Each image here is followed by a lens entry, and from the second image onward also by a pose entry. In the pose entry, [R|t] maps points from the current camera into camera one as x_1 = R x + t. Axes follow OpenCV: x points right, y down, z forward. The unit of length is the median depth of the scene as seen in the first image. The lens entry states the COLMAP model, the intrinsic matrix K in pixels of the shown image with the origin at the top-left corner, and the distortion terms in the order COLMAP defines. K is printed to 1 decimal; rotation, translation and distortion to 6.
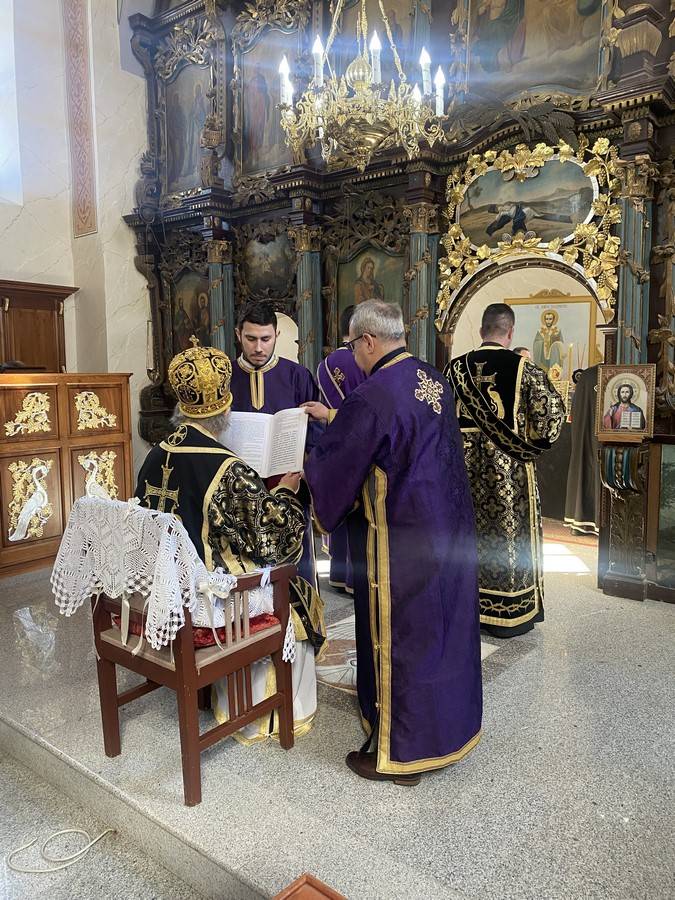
lens RADIAL K [[703.9, 0, 337.5], [0, 703.9, 450.0], [0, 0, 1]] dist [0.058854, -0.051398]
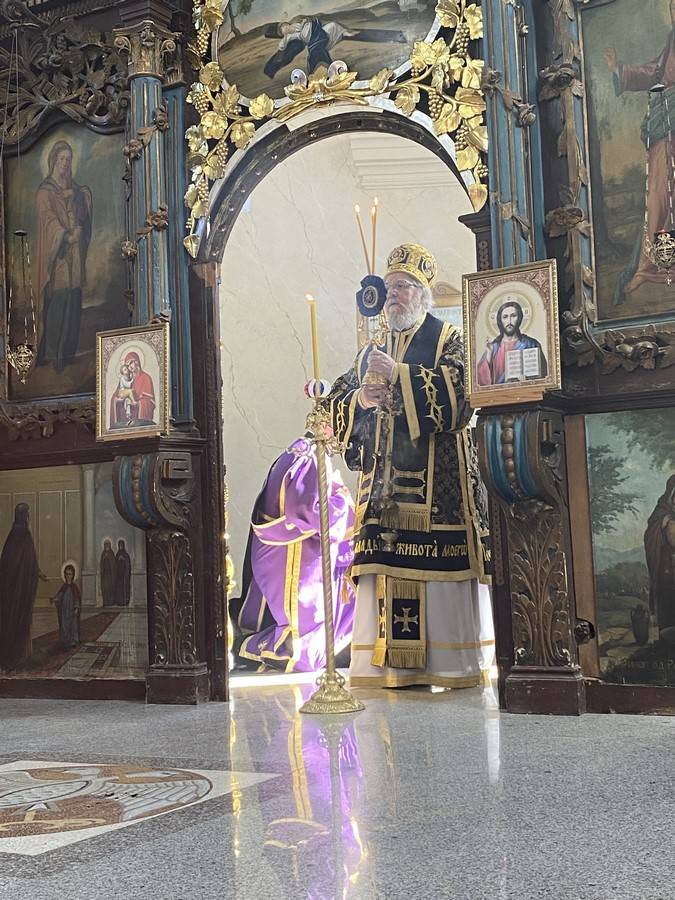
lens RADIAL K [[1303.7, 0, 337.5], [0, 1303.7, 450.0], [0, 0, 1]] dist [0.461810, -1.781859]
pose [[0.987139, -0.015626, 0.159097, 0.095104], [0.047864, 0.978445, -0.200884, 0.187832], [-0.152528, 0.205915, 0.966610, 0.049134]]
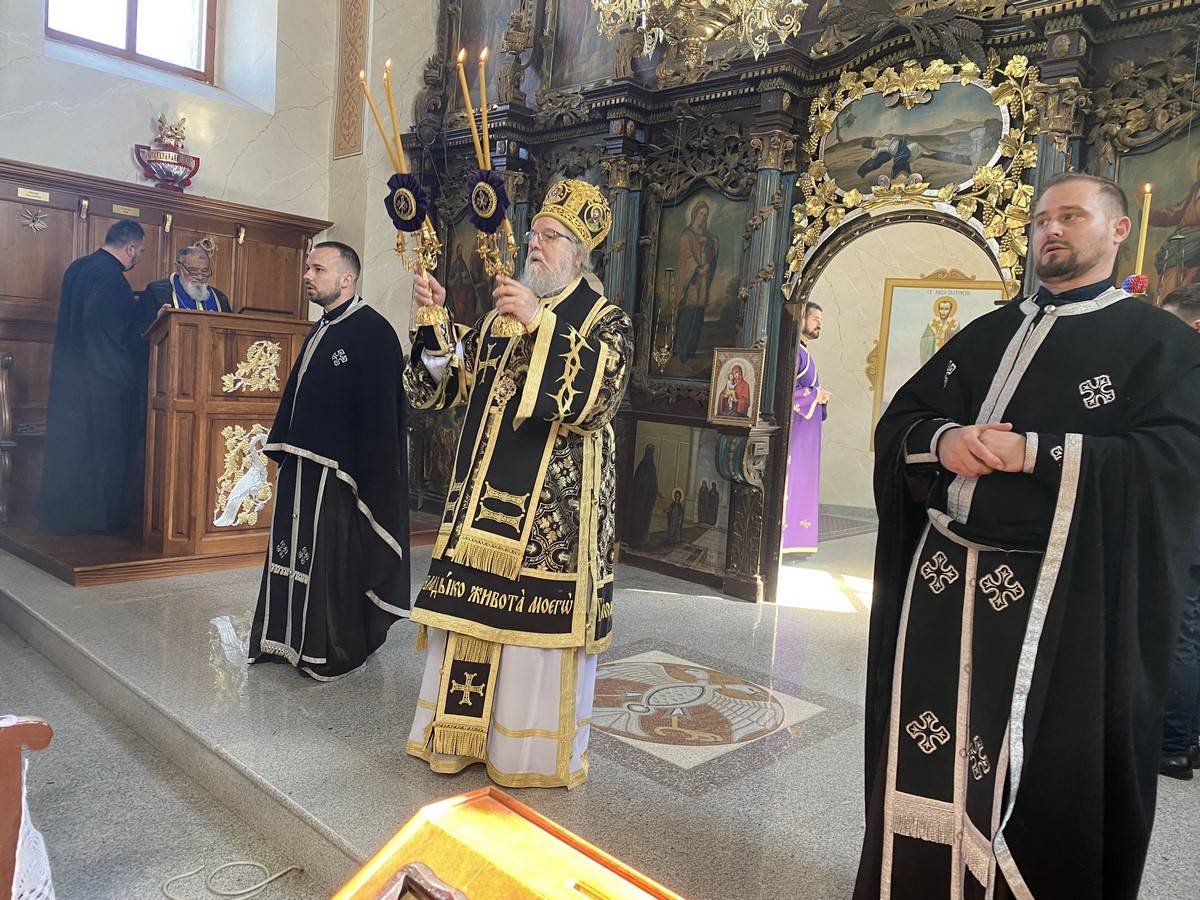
lens RADIAL K [[938.6, 0, 600.0], [0, 938.6, 450.0], [0, 0, 1]] dist [0.058854, -0.051398]
pose [[0.994640, 0.080463, -0.064939, 0.024208], [-0.082695, 0.996047, -0.032447, 0.044606], [0.062071, 0.037643, 0.997362, -0.019468]]
